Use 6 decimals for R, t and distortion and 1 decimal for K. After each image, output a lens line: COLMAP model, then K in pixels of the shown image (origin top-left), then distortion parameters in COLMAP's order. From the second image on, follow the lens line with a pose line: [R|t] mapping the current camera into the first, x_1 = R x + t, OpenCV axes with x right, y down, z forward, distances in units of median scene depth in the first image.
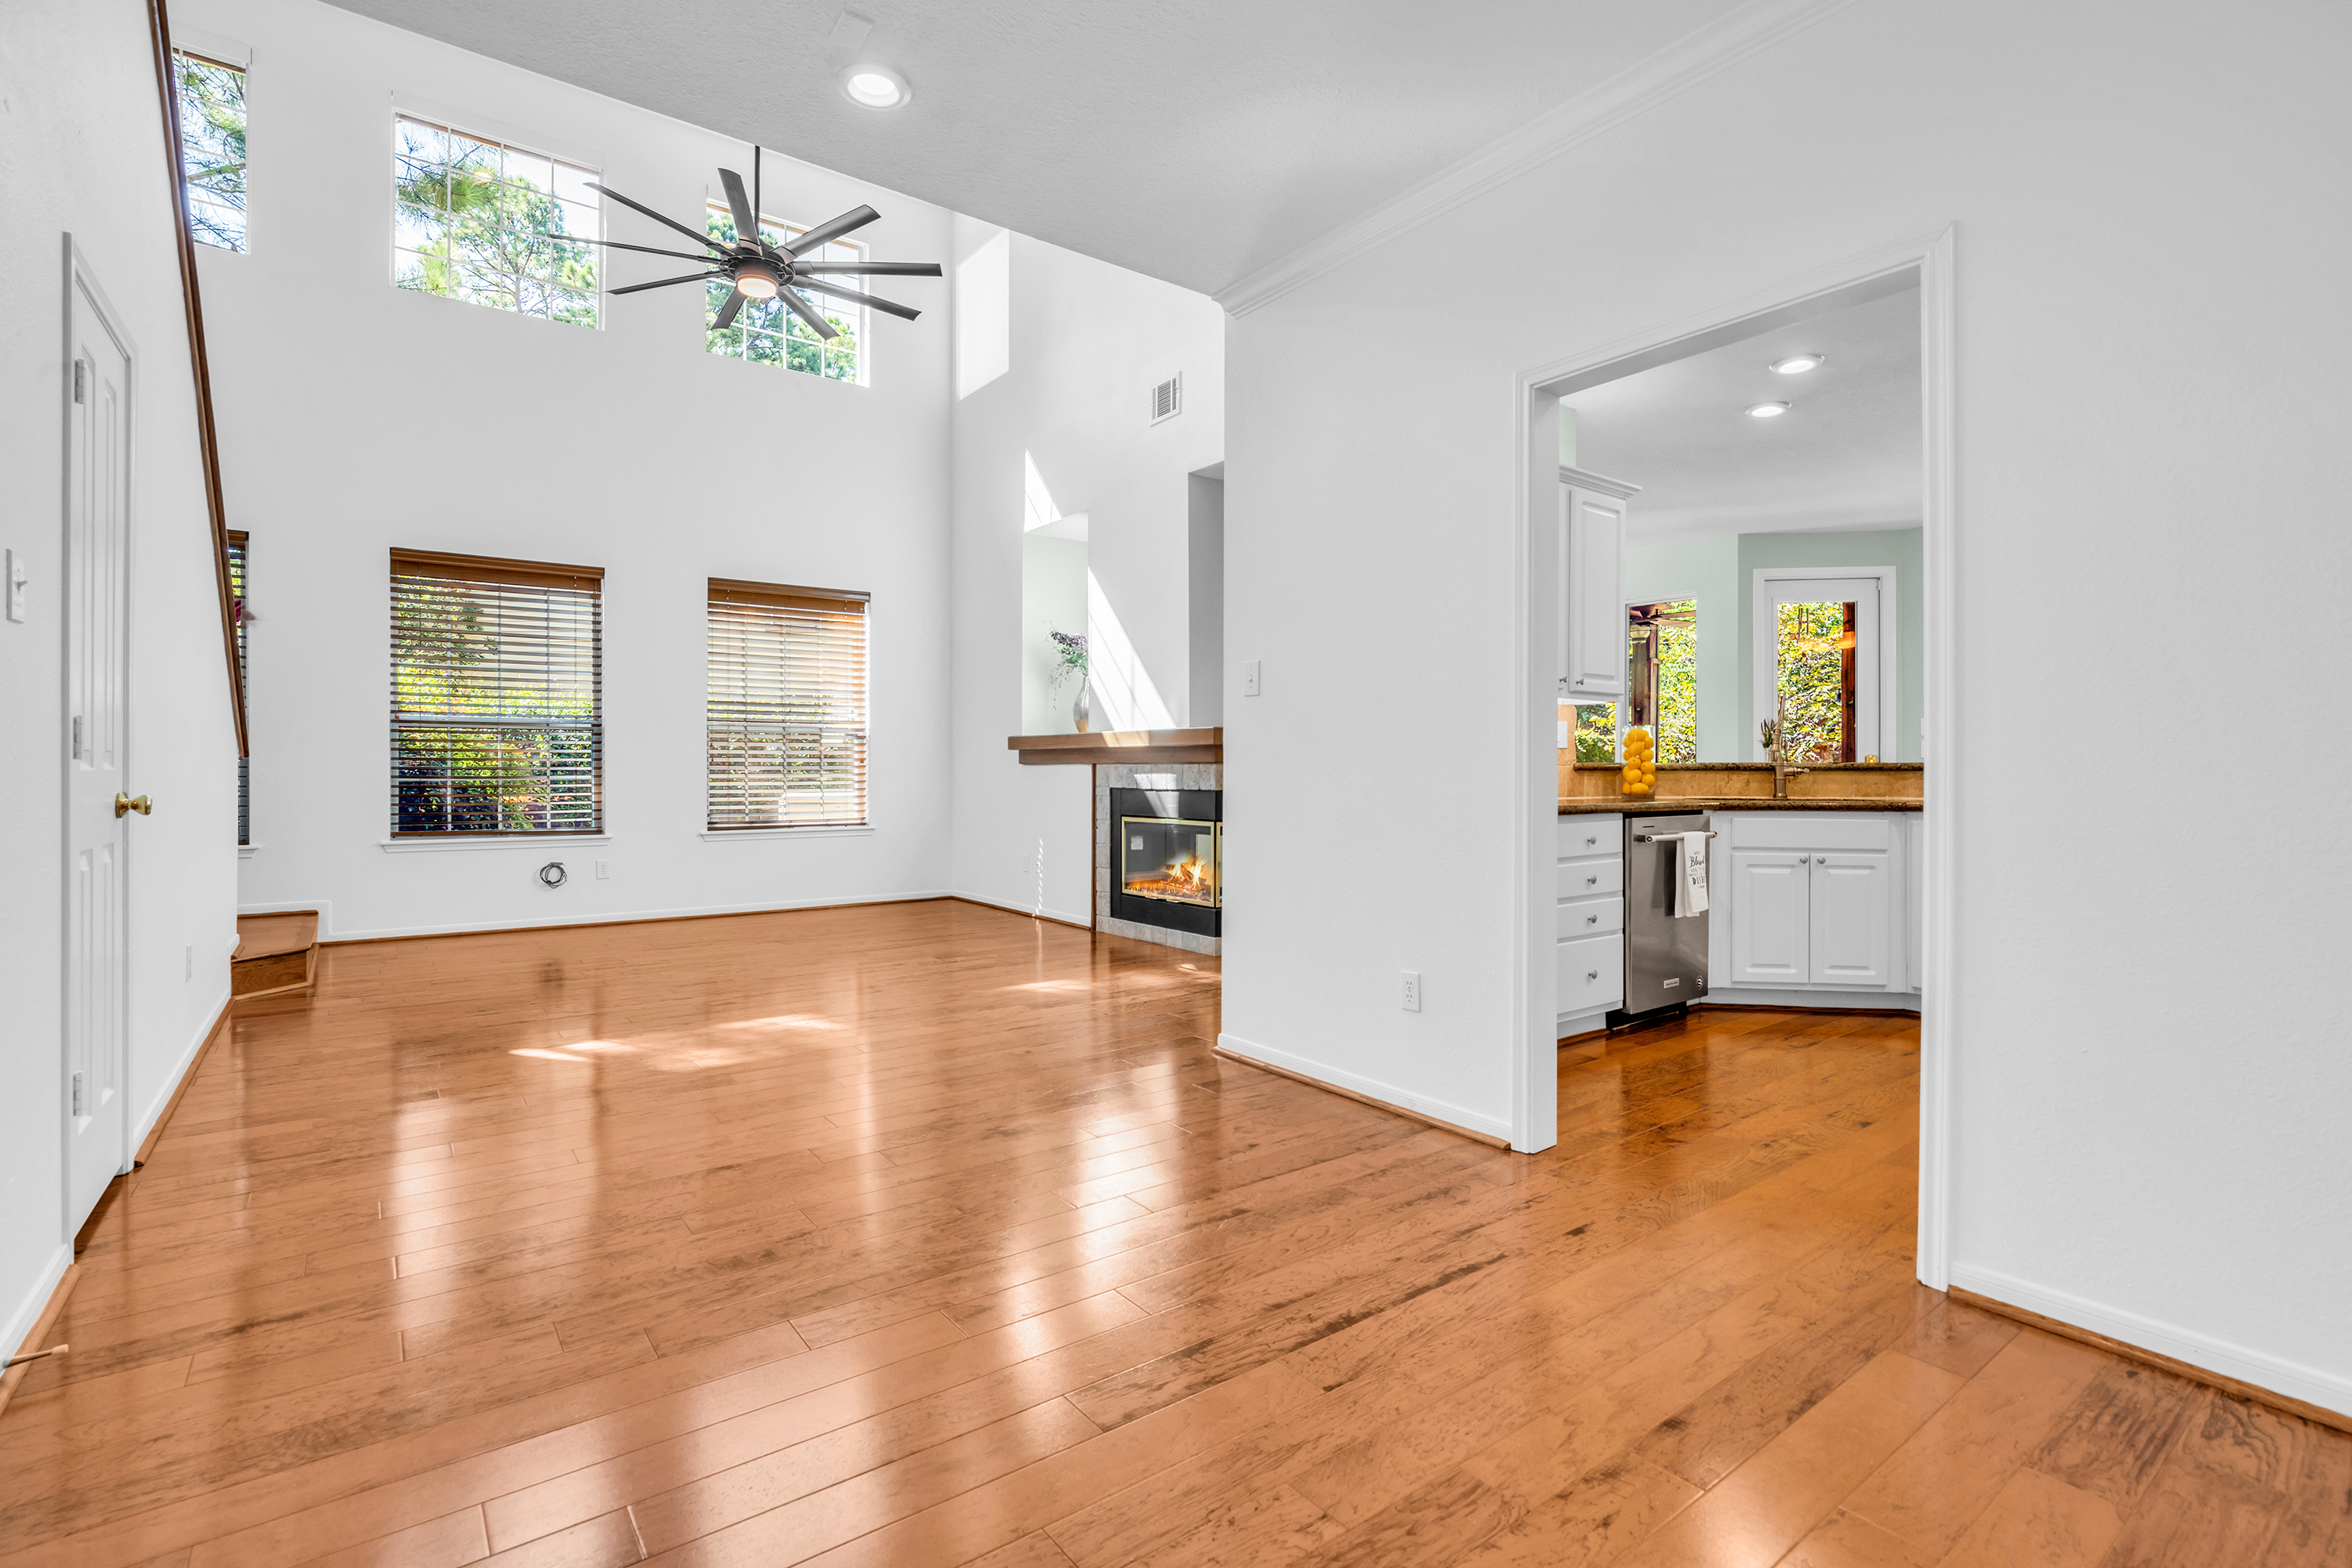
lens RADIAL K [[1084.1, 0, 1172.4], [0, 1084.1, 772.8], [0, 0, 1]] dist [-0.010635, -0.000137]
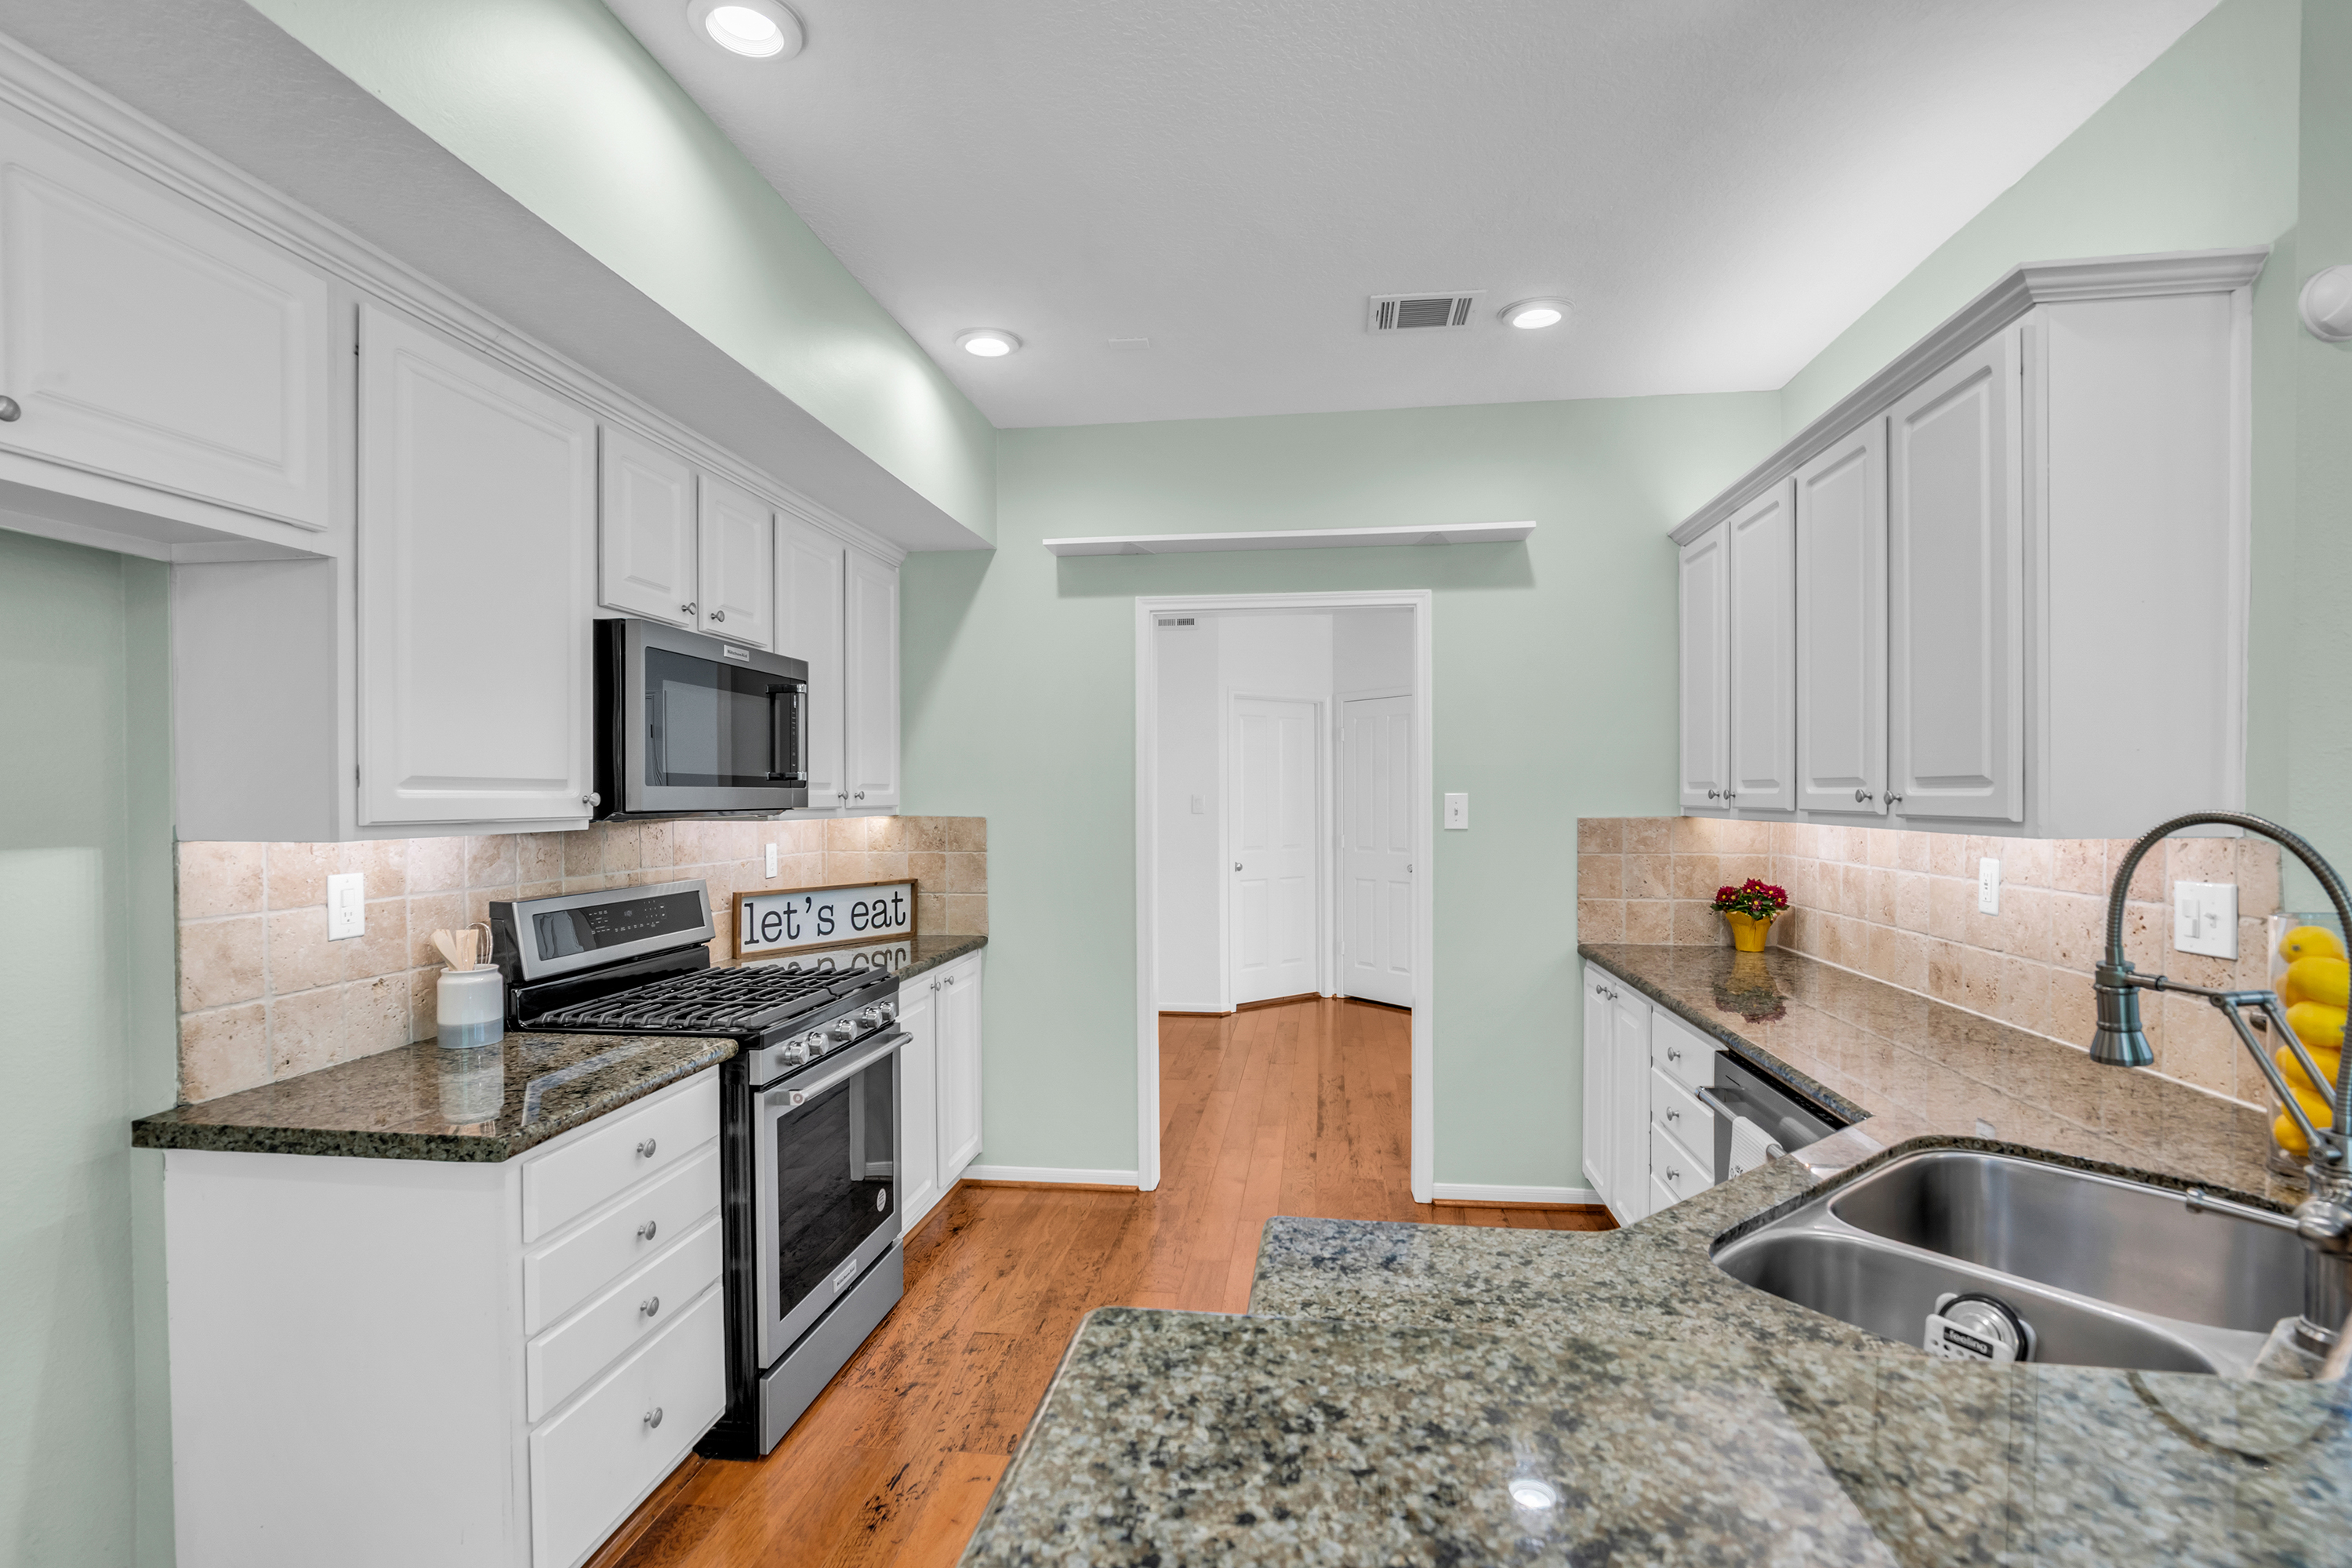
lens RADIAL K [[1091.5, 0, 1179.7], [0, 1091.5, 805.6], [0, 0, 1]] dist [-0.011929, 0.000334]
pose [[-0.700408, 0.009839, -0.713675, 0.623793], [0.003092, 0.999937, 0.010751, -0.056687], [0.713736, 0.005324, -0.700395, 0.729001]]
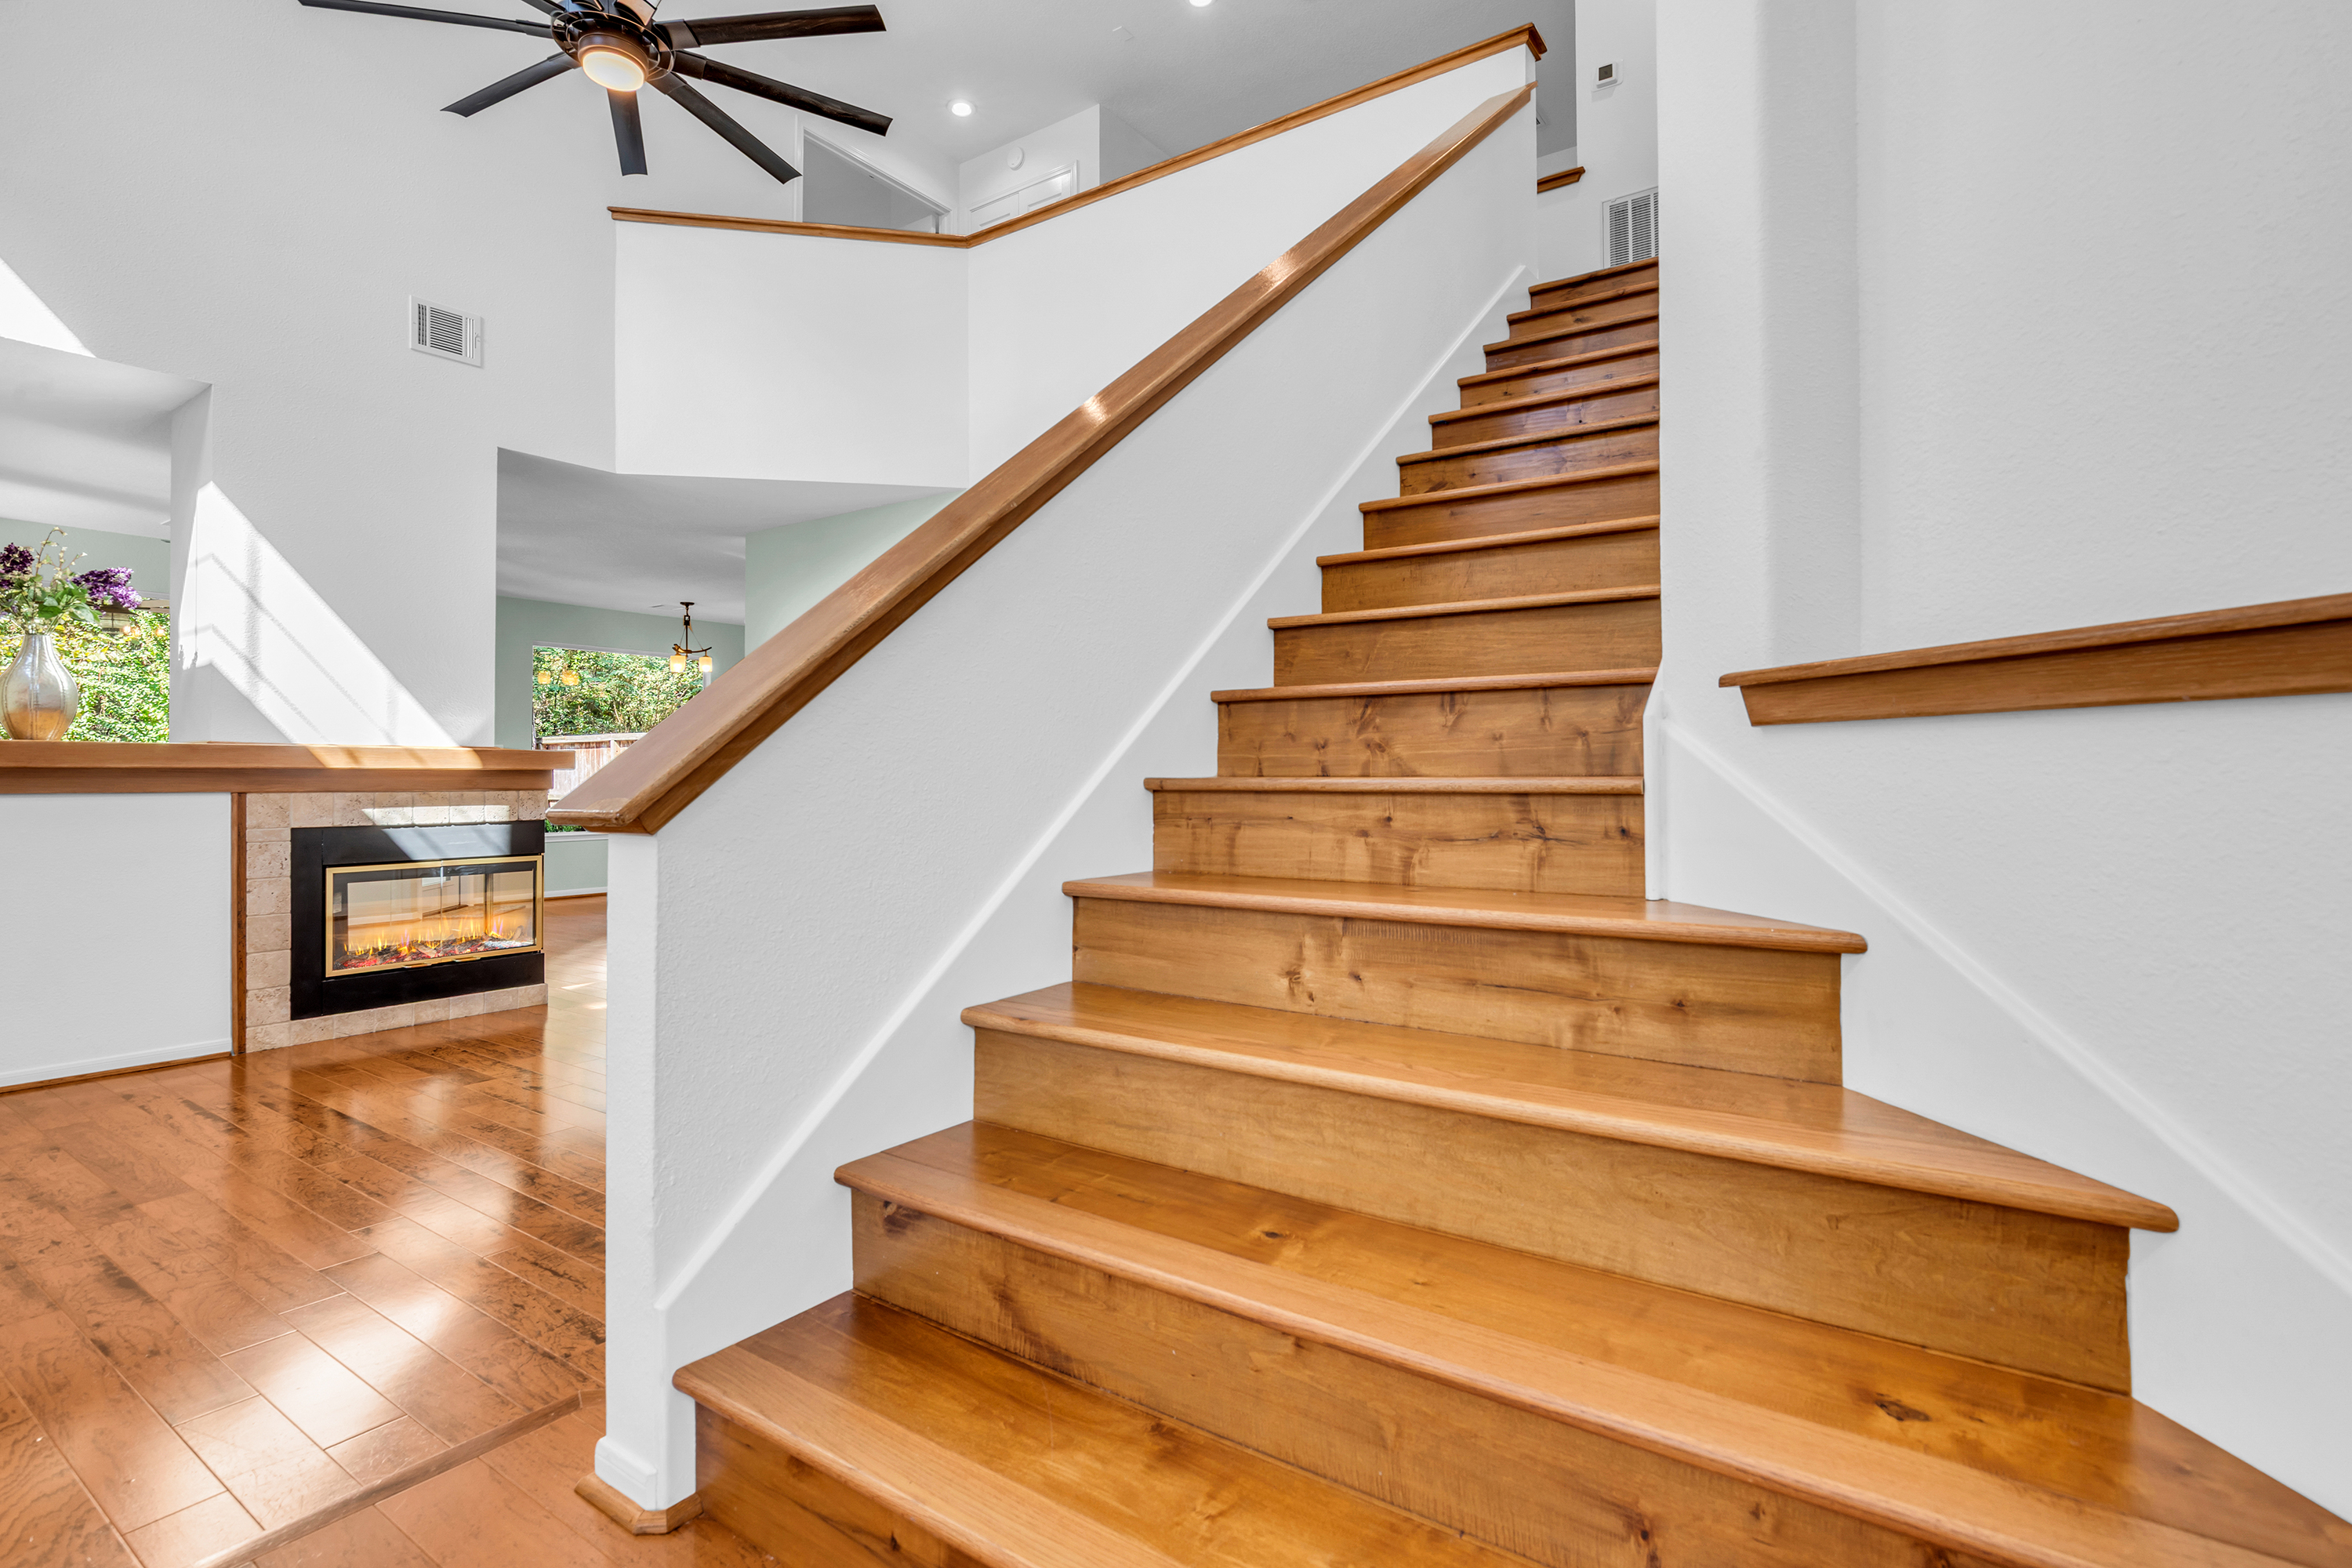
lens RADIAL K [[1099.8, 0, 1177.3], [0, 1099.8, 740.1], [0, 0, 1]] dist [-0.010961, 0.000134]
pose [[-0.315828, 0.026527, 0.948446, -0.889343], [-0.000381, 0.999605, -0.028085, -0.021962], [-0.948816, -0.009231, -0.315693, 0.705042]]
